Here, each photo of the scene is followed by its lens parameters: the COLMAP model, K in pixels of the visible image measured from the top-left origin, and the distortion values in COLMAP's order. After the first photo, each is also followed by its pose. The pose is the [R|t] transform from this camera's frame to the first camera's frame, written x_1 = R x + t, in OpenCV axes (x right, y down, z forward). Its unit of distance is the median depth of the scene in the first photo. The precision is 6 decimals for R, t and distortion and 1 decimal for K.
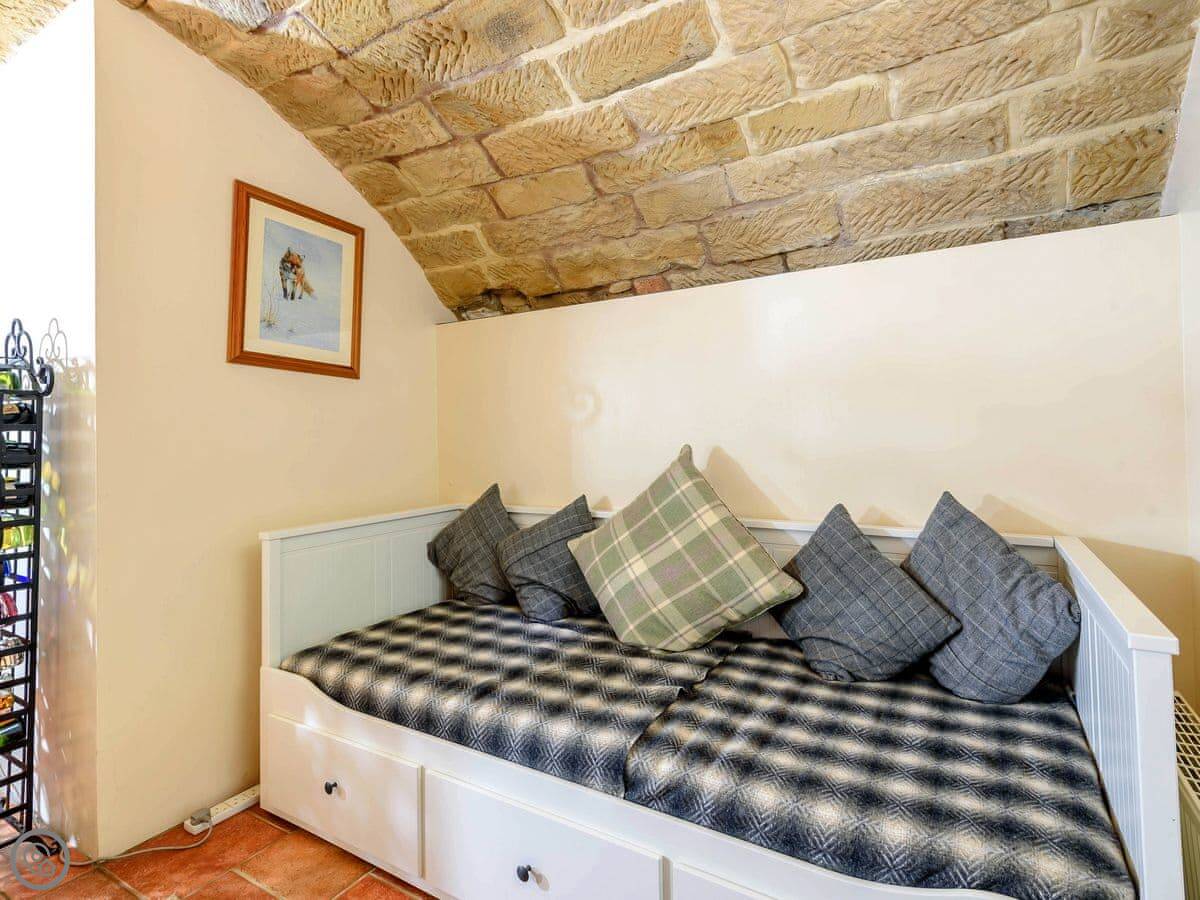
lens RADIAL K [[609.9, 0, 603.1], [0, 609.9, 429.5], [0, 0, 1]] dist [0.022658, -0.004526]
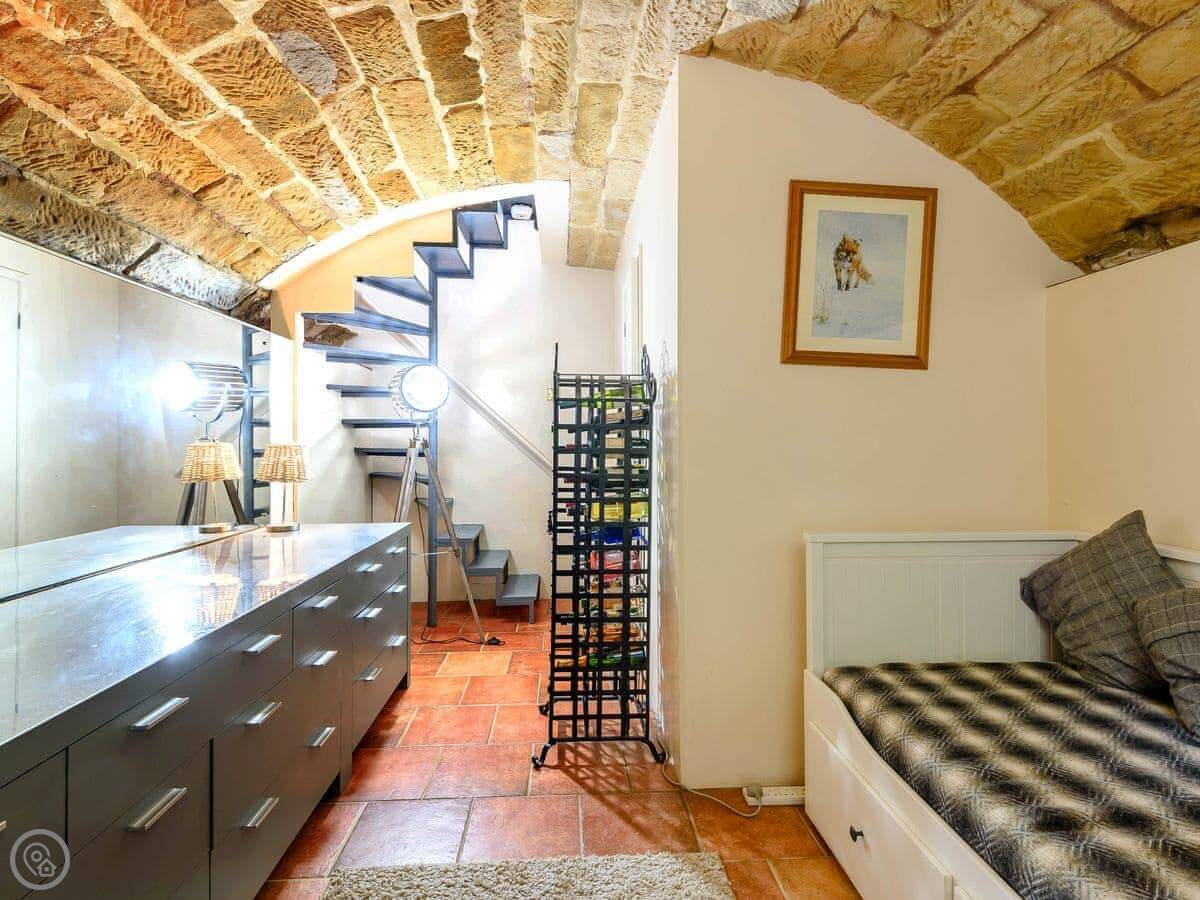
lens RADIAL K [[609.9, 0, 601.7], [0, 609.9, 438.6], [0, 0, 1]] dist [0.022658, -0.004526]
pose [[0.561149, 0.015162, -0.827576, 0.061120], [-0.000257, 0.999835, 0.018144, -0.001702], [0.827715, -0.009969, 0.561061, 0.165960]]
